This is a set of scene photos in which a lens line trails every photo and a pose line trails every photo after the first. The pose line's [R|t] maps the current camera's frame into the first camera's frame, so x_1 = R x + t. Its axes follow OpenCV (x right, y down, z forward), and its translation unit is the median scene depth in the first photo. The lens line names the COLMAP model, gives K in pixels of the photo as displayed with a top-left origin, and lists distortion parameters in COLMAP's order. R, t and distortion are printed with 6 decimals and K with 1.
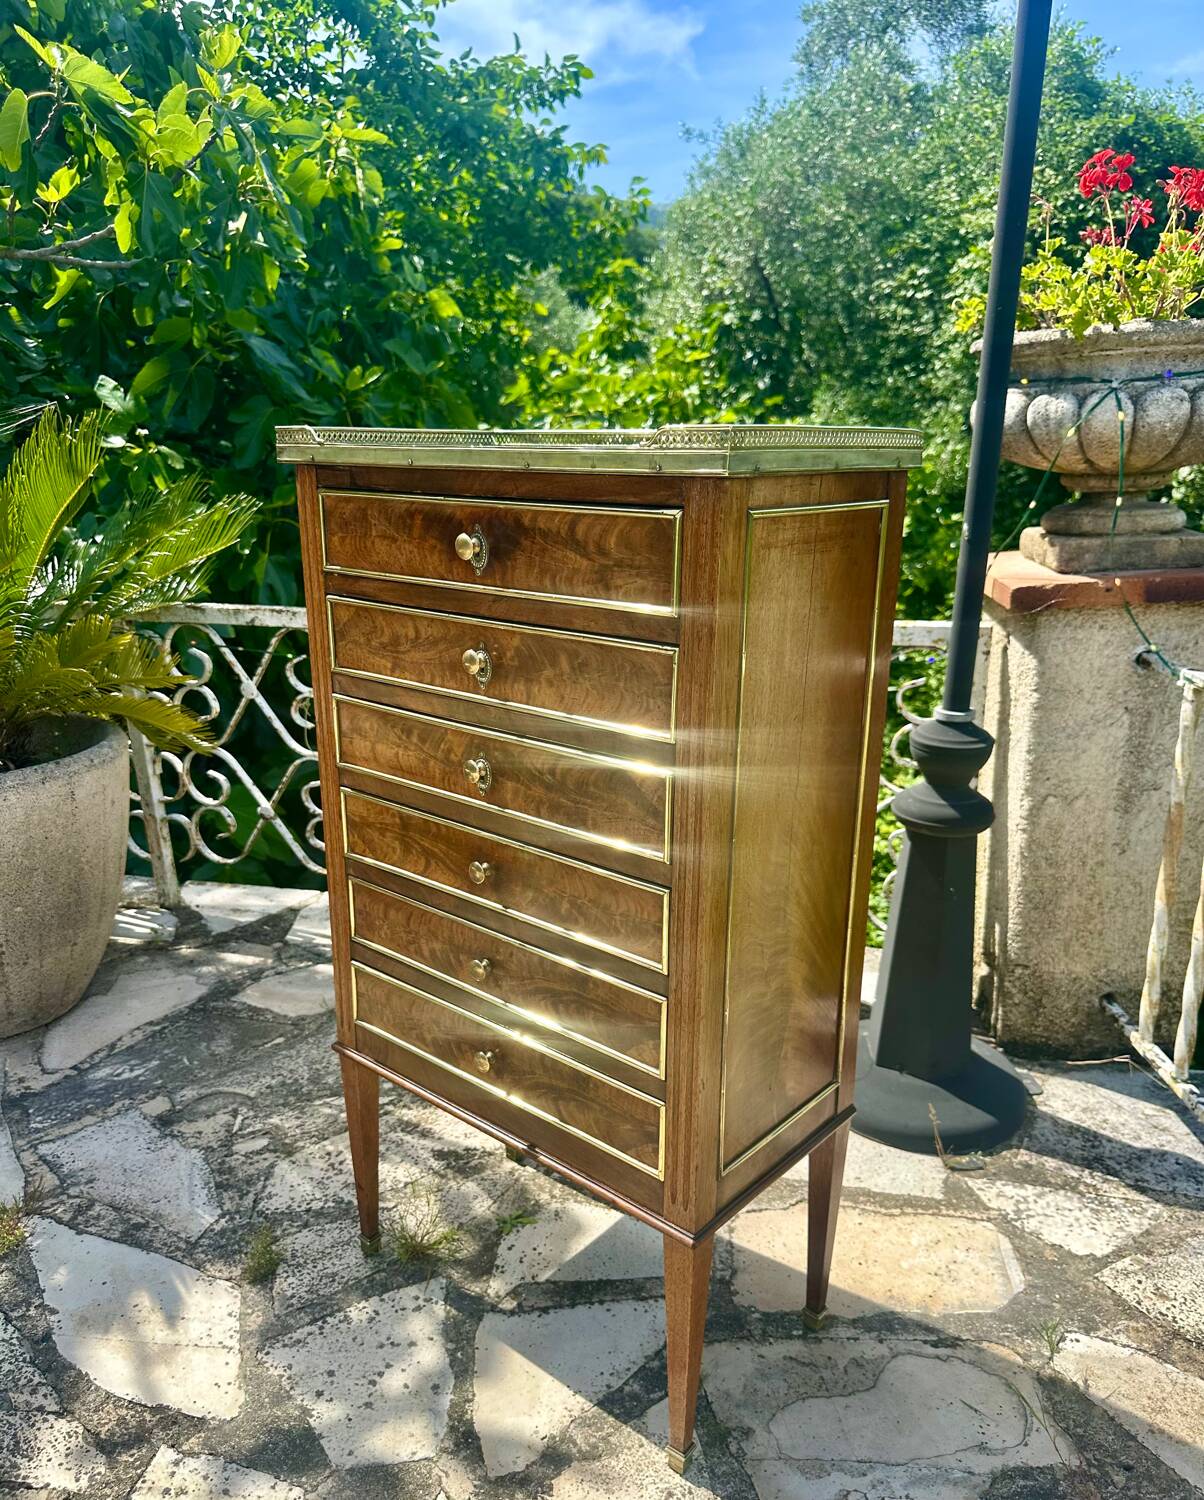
lens RADIAL K [[1138.7, 0, 604.2], [0, 1138.7, 819.4], [0, 0, 1]] dist [0.041217, -0.053978]
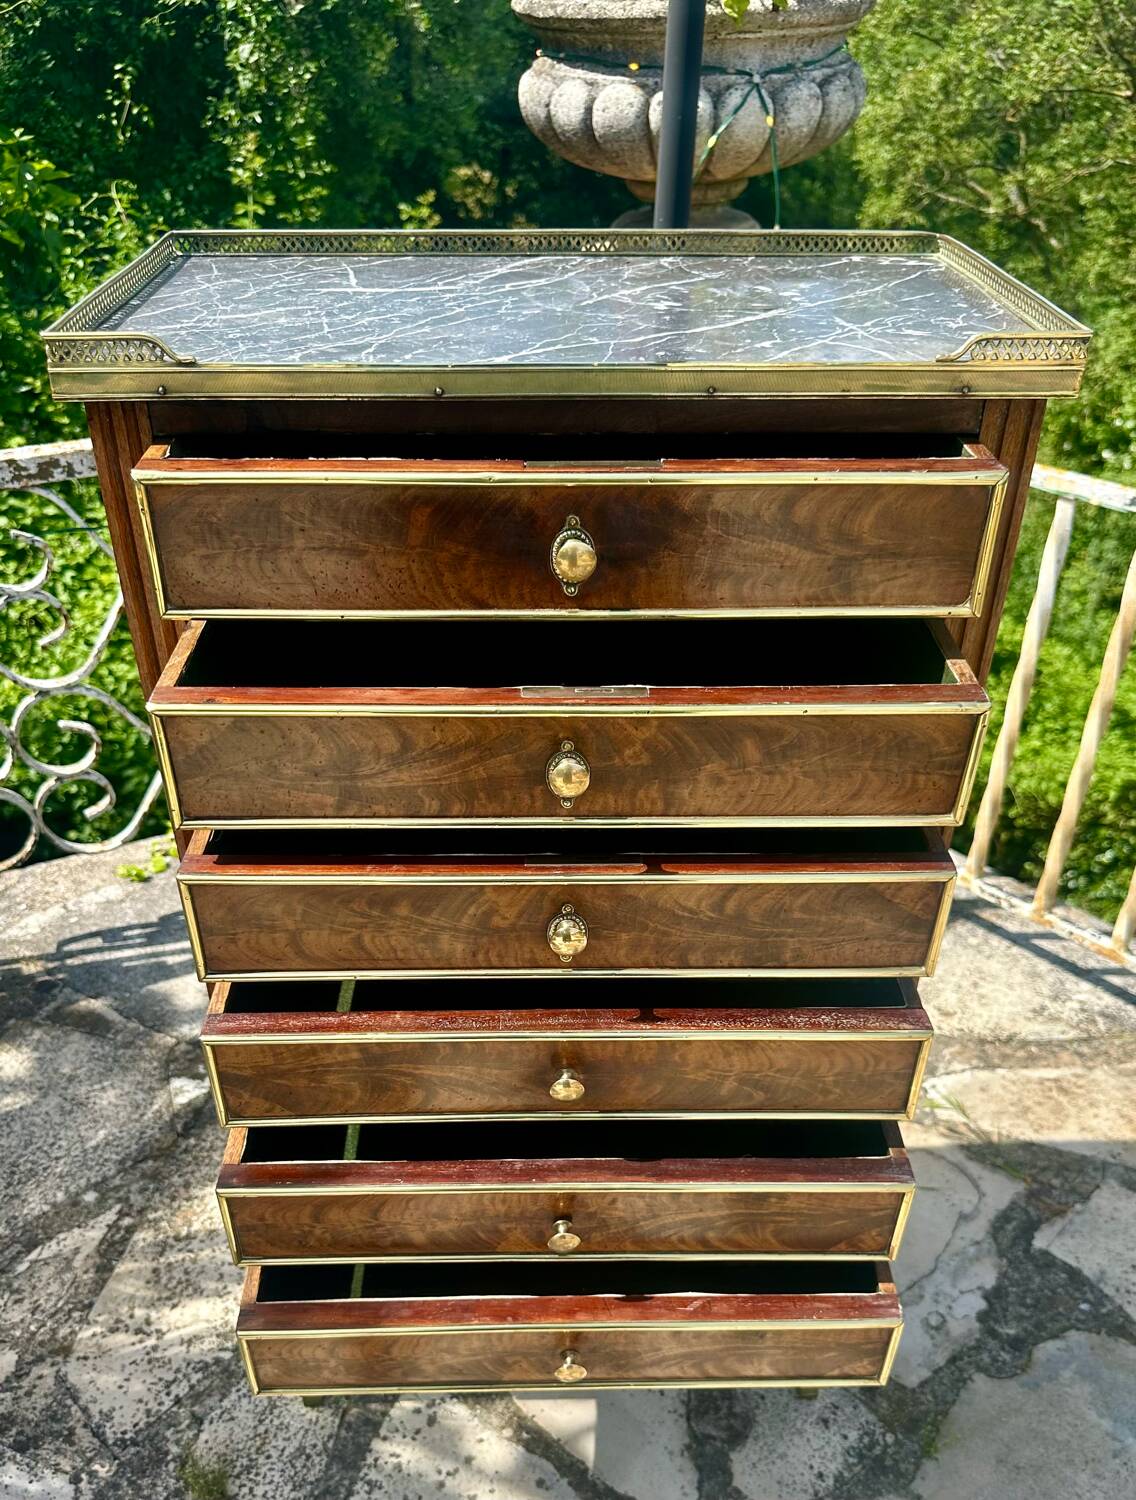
lens RADIAL K [[1288.4, 0, 563.4], [0, 1288.4, 905.0], [0, 0, 1]] dist [0.014353, -0.017278]
pose [[0.749053, -0.383345, 0.540339, -0.440682], [0.202418, 0.909018, 0.364299, -0.220159], [-0.630830, -0.163505, 0.758499, 0.295884]]
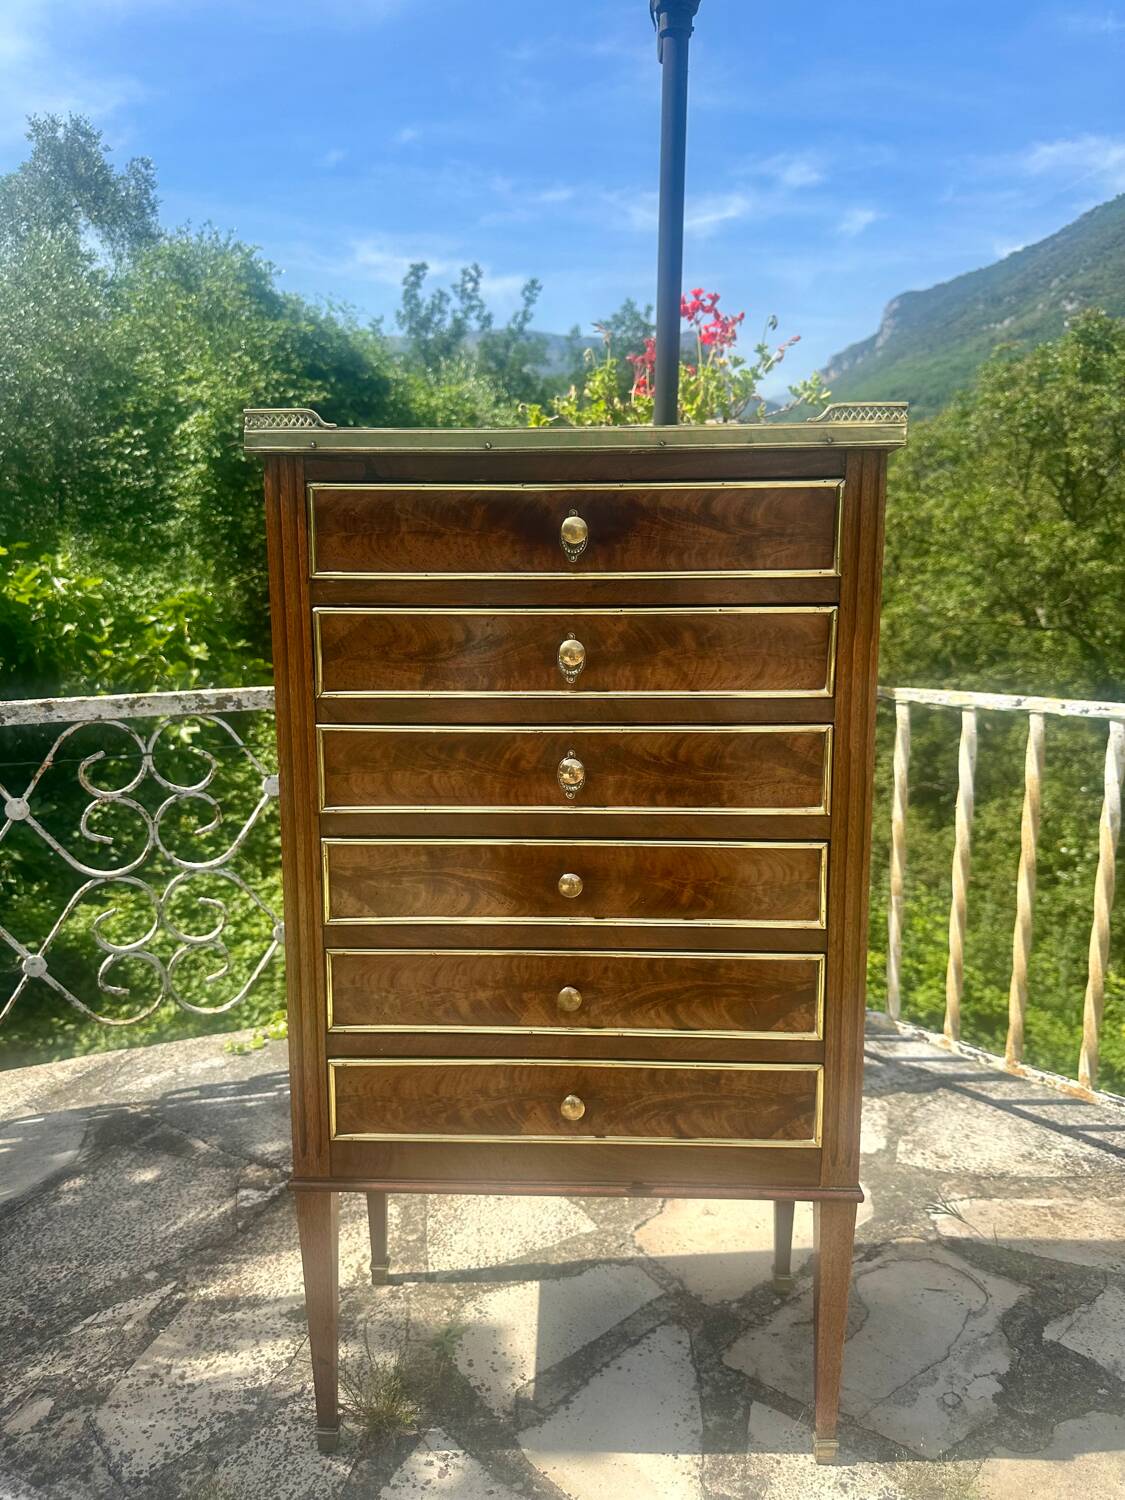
lens RADIAL K [[1069.9, 0, 562.5], [0, 1069.9, 750.0], [0, 0, 1]] dist [-0.001397, -0.003741]
pose [[0.784923, -0.101094, 0.611290, -0.498469], [0.204733, 0.973500, -0.101890, 0.021249], [-0.584791, 0.205127, 0.784820, 0.244310]]
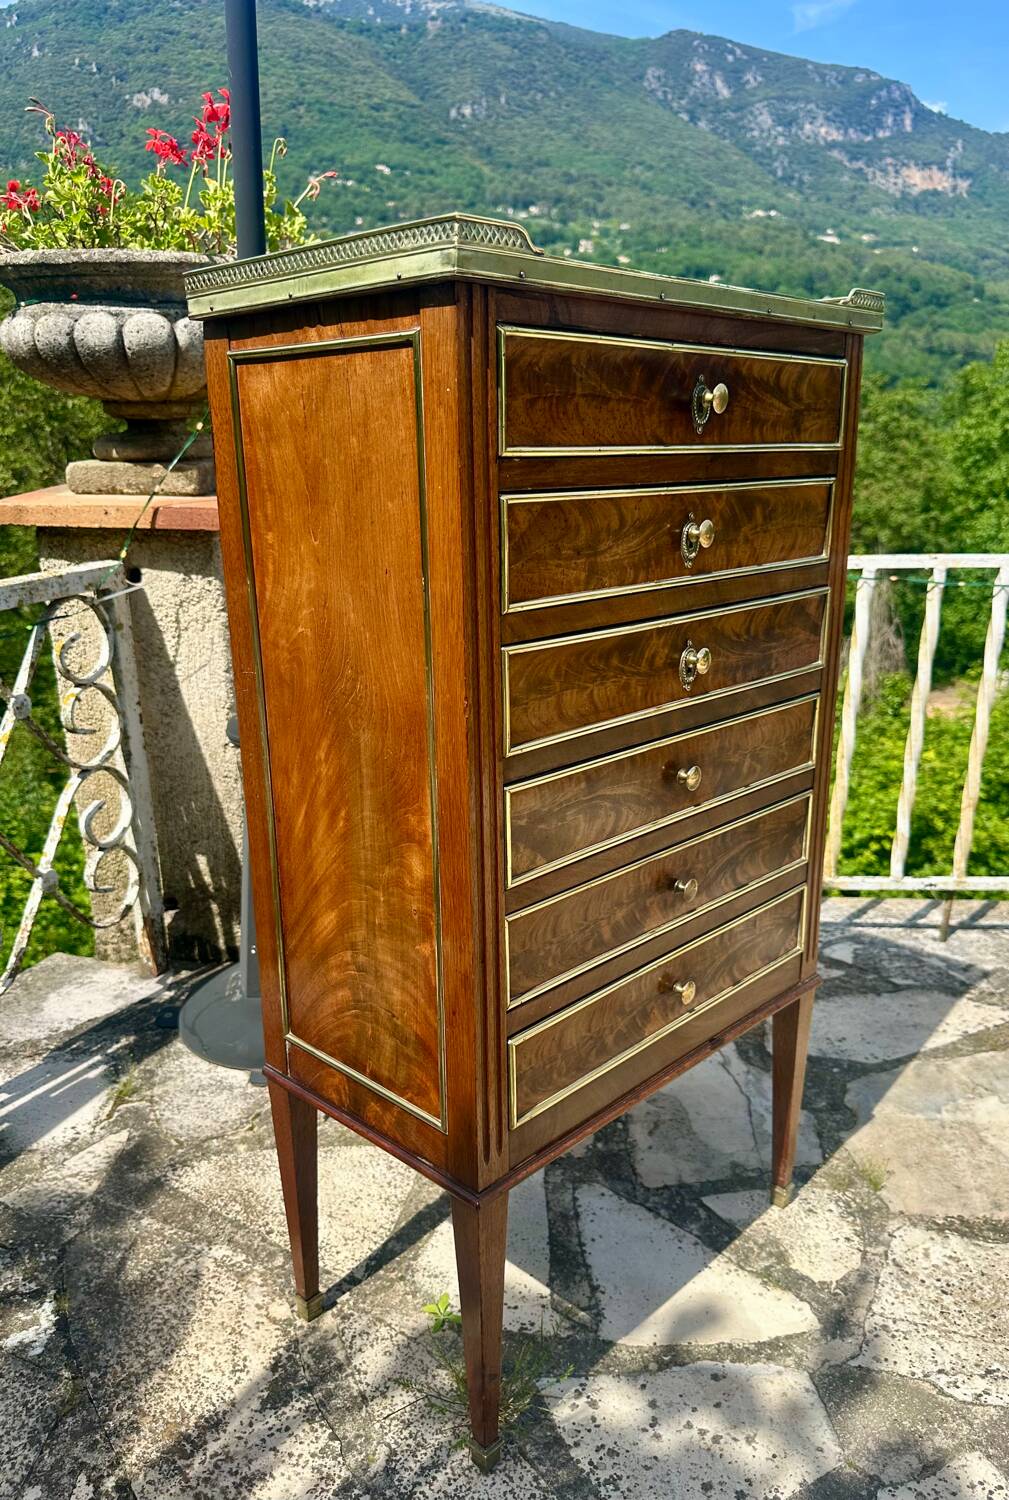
lens RADIAL K [[1107.5, 0, 510.9], [0, 1107.5, 795.6], [0, 0, 1]] dist [0.001576, -0.003658]
pose [[0.071339, -0.304360, 0.949882, -0.751664], [0.328547, 0.906335, 0.265732, -0.173136], [-0.941789, 0.293124, 0.164654, 0.788477]]
